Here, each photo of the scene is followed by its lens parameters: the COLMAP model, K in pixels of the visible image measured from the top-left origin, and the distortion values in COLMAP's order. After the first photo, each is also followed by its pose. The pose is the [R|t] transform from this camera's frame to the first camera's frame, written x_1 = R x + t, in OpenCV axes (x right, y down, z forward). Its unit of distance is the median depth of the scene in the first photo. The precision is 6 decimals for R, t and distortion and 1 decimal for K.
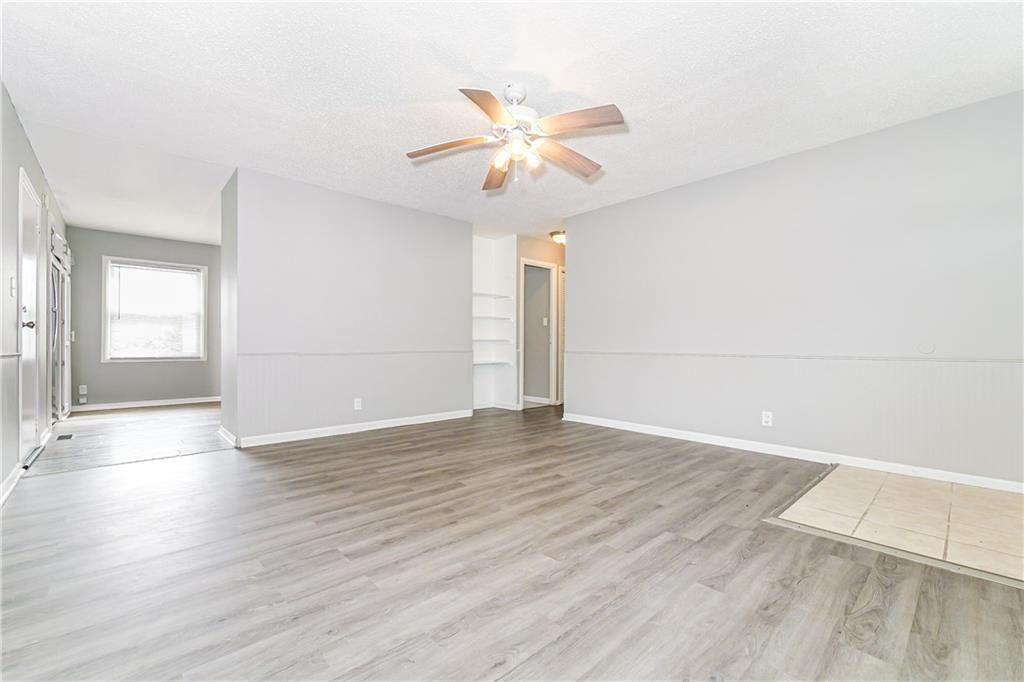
lens RADIAL K [[437.6, 0, 512.4], [0, 437.6, 345.1], [0, 0, 1]] dist [-0.000659, -0.000076]
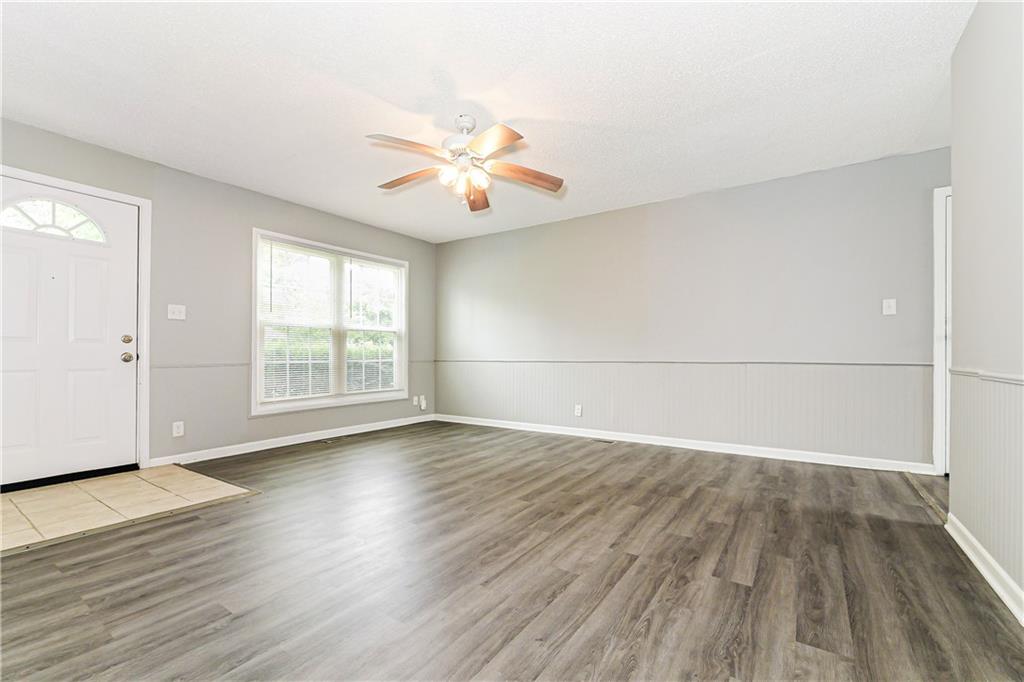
lens RADIAL K [[437.6, 0, 510.9], [0, 437.6, 348.2], [0, 0, 1]] dist [-0.000659, -0.000076]
pose [[-0.977035, -0.005514, -0.213007, 0.114249], [-0.002129, 0.999868, -0.016117, -0.000127], [0.213068, -0.015293, -0.976918, 1.895265]]
